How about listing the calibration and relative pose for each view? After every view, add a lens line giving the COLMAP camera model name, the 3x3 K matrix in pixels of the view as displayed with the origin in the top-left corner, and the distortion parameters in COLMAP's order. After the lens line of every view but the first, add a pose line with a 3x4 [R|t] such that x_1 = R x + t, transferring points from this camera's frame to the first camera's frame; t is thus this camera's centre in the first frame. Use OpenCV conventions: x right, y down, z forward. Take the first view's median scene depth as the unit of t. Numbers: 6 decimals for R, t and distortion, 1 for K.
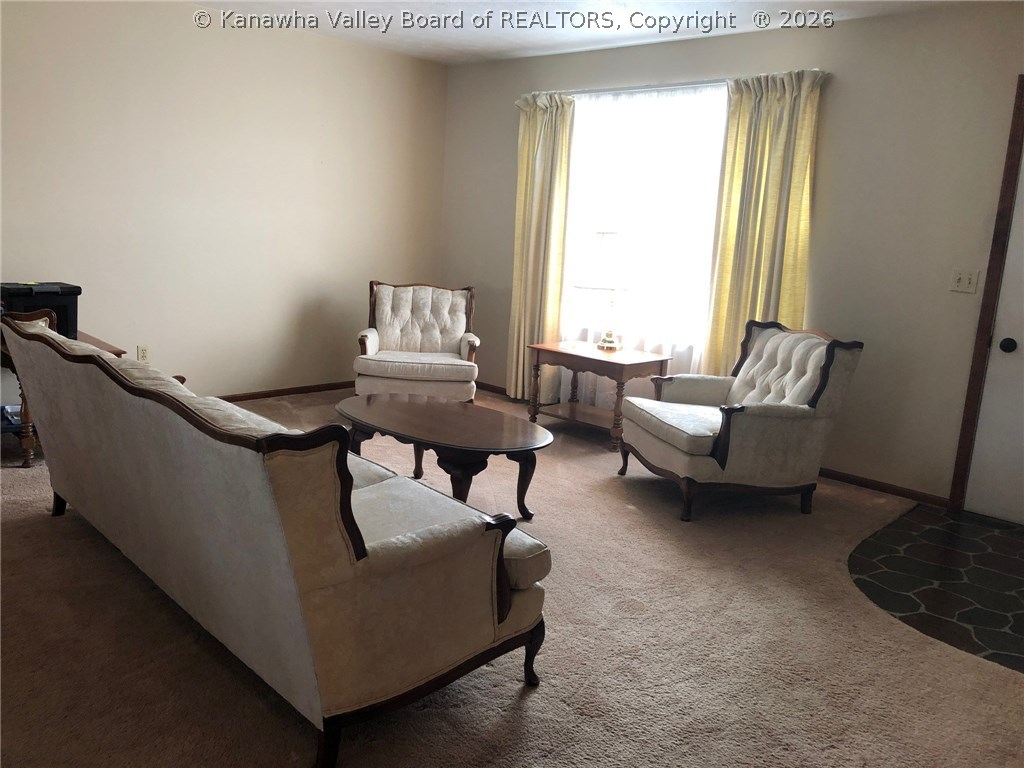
lens RADIAL K [[860.8, 0, 512.0], [0, 860.8, 384.0], [0, 0, 1]] dist [0.074985, -0.003466]
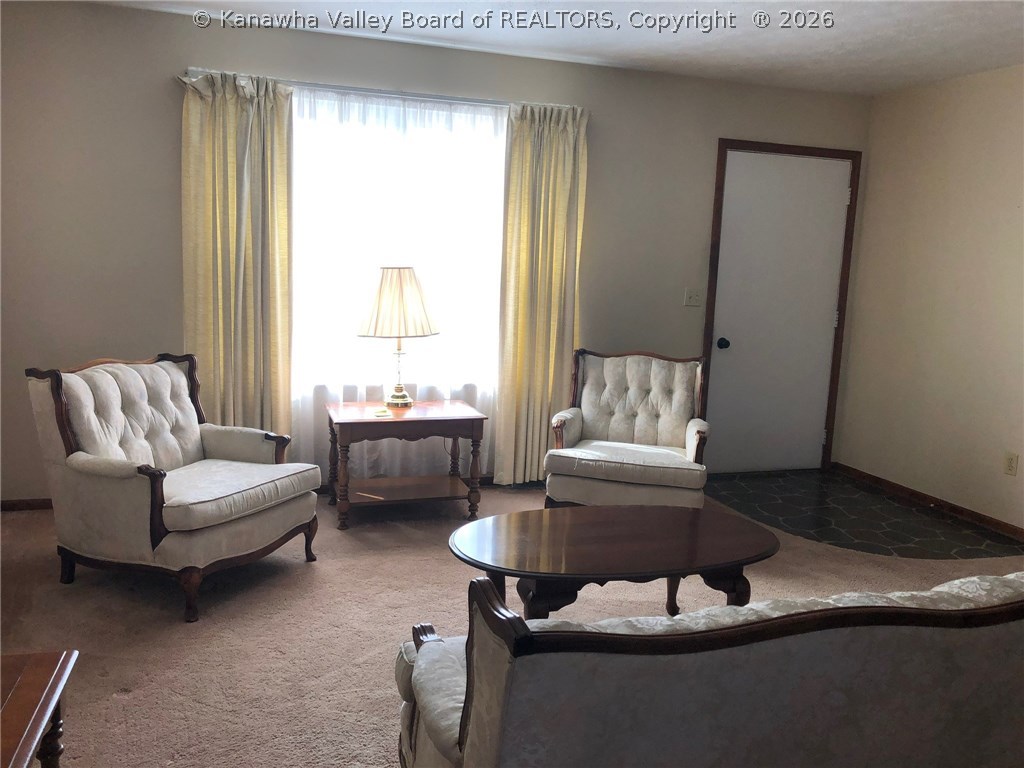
lens RADIAL K [[860.8, 0, 512.0], [0, 860.8, 384.0], [0, 0, 1]] dist [0.074985, -0.003466]
pose [[0.462621, -0.165426, 0.870986, -0.574669], [0.161235, 0.981752, 0.100825, -0.131639], [-0.871771, 0.093790, 0.480852, 0.521259]]
